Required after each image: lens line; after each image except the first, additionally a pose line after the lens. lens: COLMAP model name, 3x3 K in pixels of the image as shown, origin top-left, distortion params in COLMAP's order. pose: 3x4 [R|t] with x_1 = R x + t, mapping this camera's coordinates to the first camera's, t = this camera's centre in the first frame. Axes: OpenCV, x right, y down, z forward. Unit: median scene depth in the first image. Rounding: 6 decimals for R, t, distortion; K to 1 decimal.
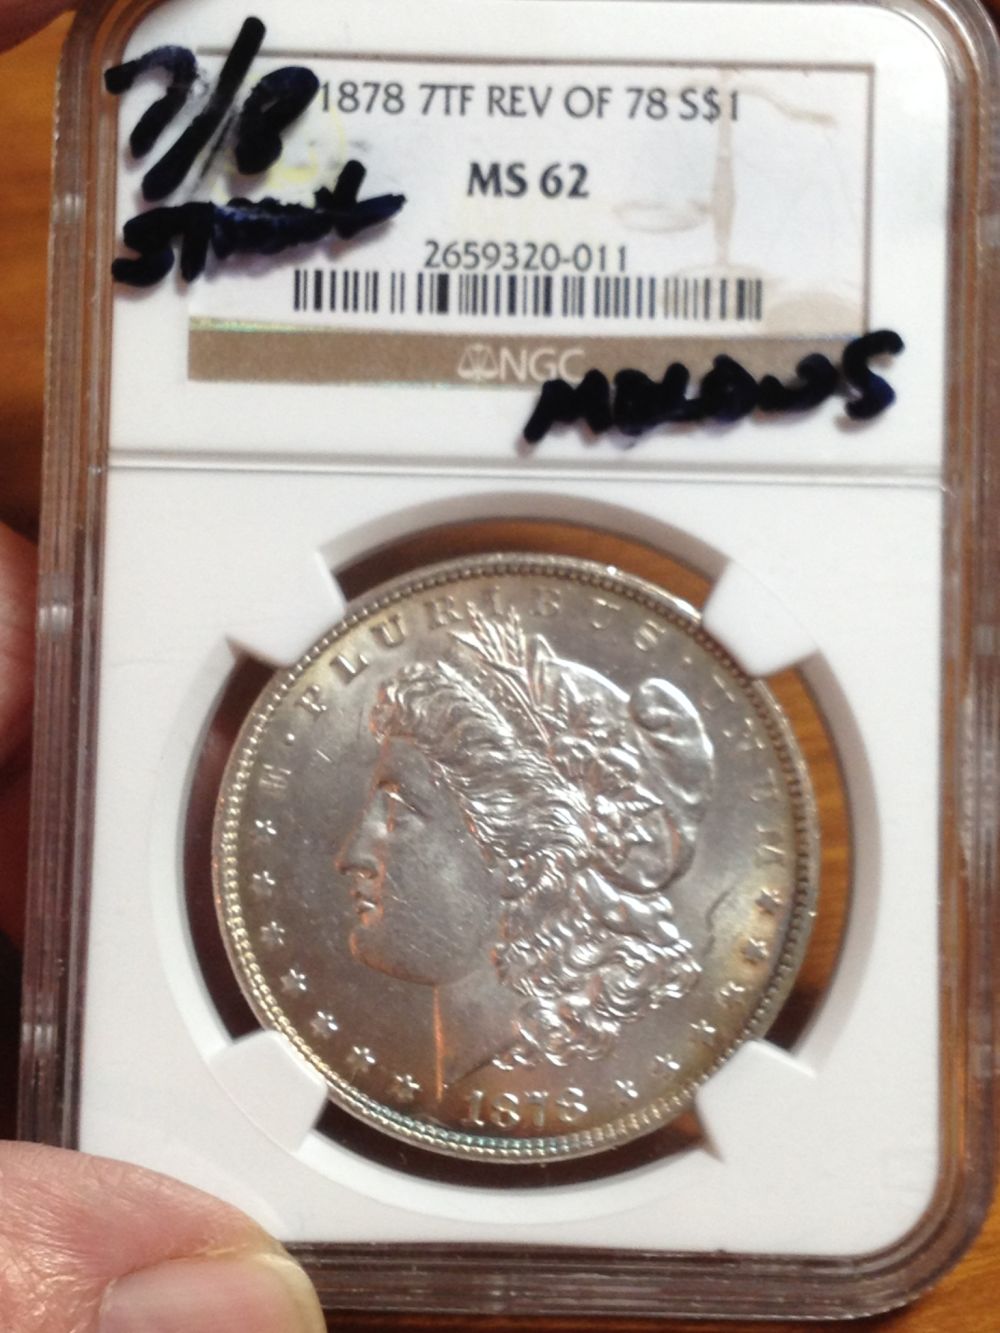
lens RADIAL K [[3378.6, 0, 498.9], [0, 3378.6, 667.1], [0, 0, 1]] dist [0.950463, 0.000000]
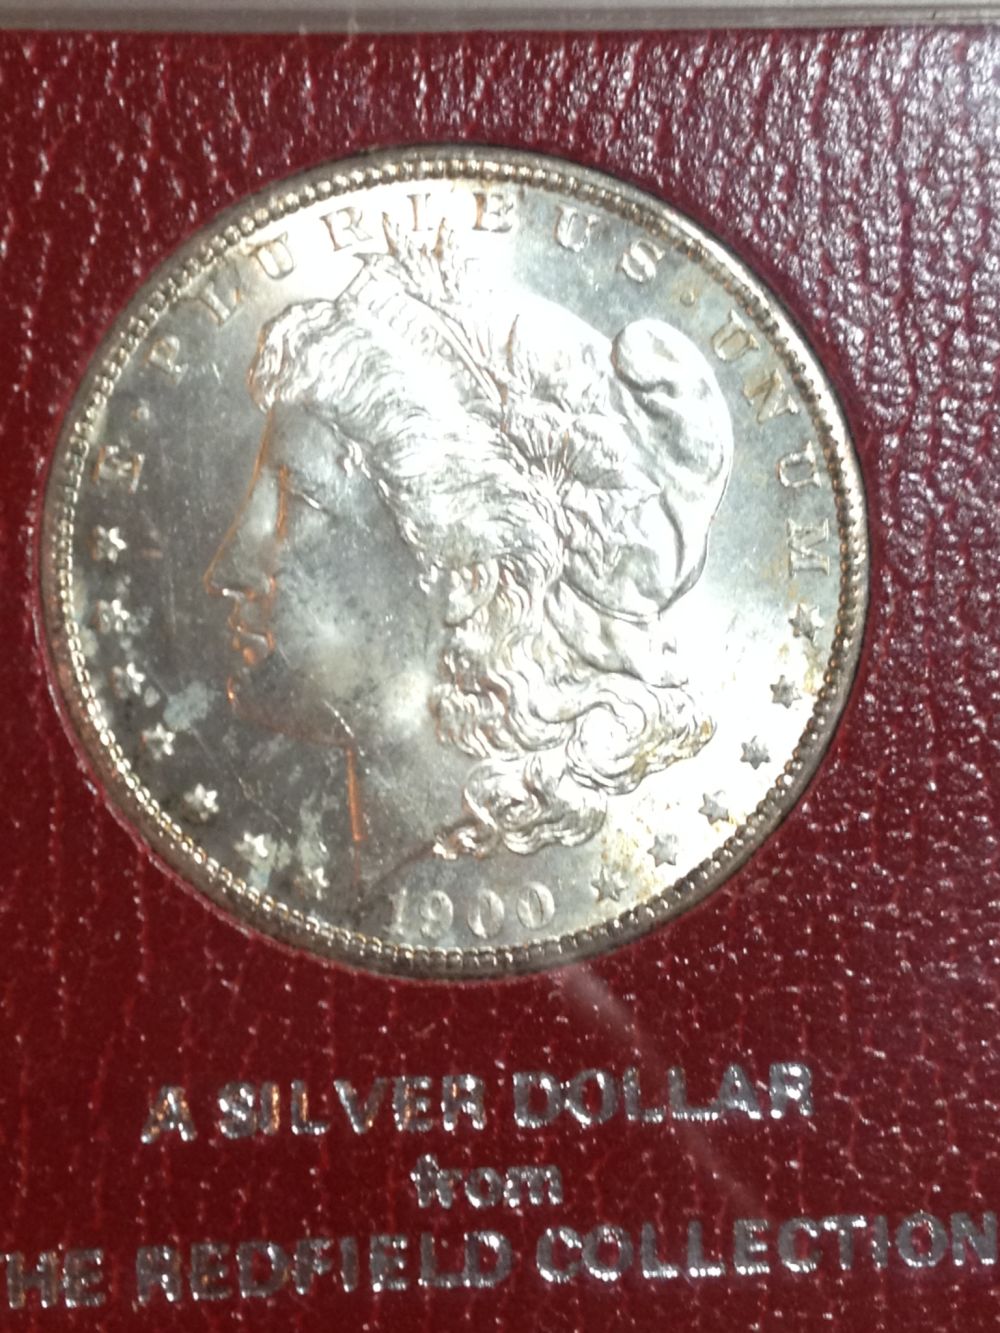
lens RADIAL K [[3168.4, 0, 499.0], [0, 3168.4, 671.6], [0, 0, 1]] dist [0.114699, 0.000000]
pose [[0.998659, -0.013956, 0.049861, -0.020650], [0.008182, 0.993426, 0.114184, 0.000349], [-0.051127, -0.113623, 0.992208, 0.322060]]
